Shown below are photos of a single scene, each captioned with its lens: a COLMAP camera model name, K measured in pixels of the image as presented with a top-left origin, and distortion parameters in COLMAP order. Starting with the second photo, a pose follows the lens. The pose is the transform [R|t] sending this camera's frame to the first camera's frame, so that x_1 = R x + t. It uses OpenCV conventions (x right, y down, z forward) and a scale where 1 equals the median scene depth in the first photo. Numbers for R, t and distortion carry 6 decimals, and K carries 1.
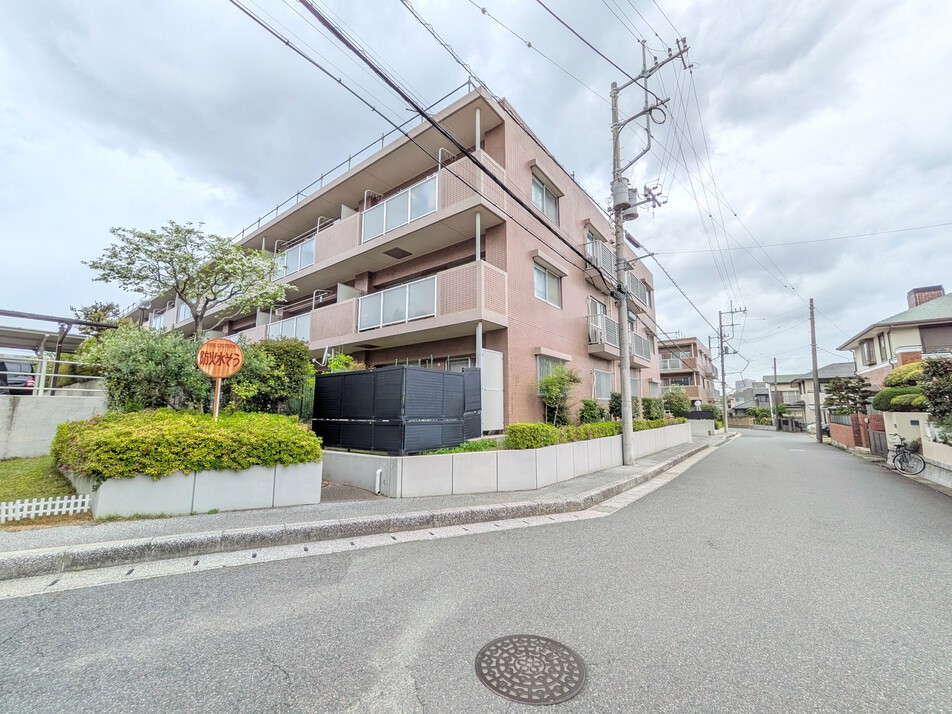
lens RADIAL K [[382.6, 0, 476.0], [0, 382.6, 357.0], [0, 0, 1]] dist [0.000800, 0.000138]
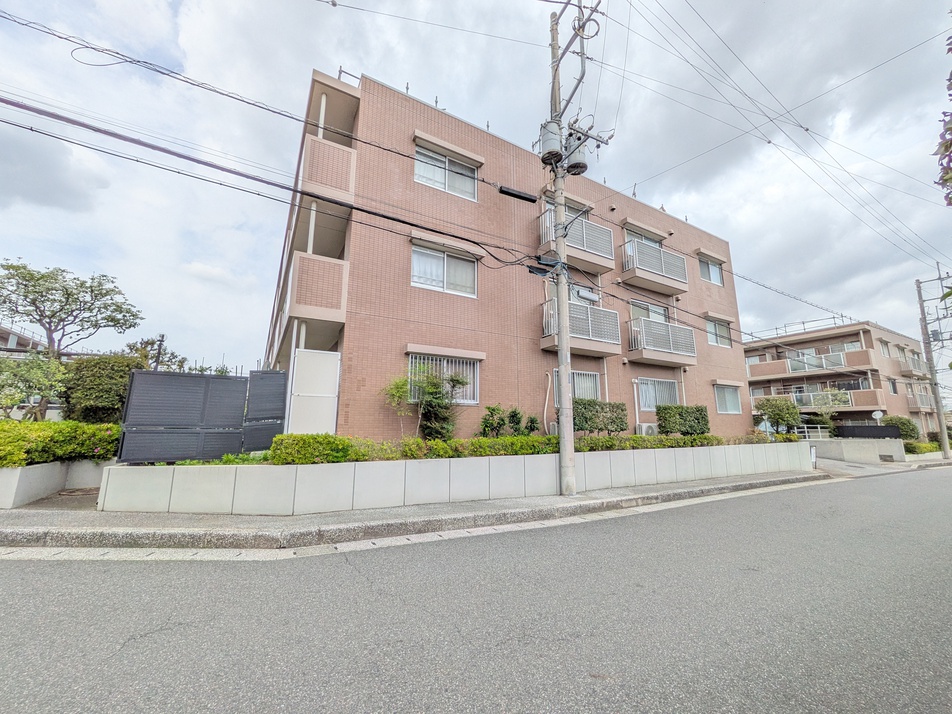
lens RADIAL K [[382.6, 0, 476.0], [0, 382.6, 357.0], [0, 0, 1]] dist [0.000800, 0.000138]
pose [[0.924327, -0.062386, -0.376466, 0.539352], [0.048001, 0.997718, -0.047481, 0.042997], [0.378569, 0.025817, 0.925213, 0.246598]]
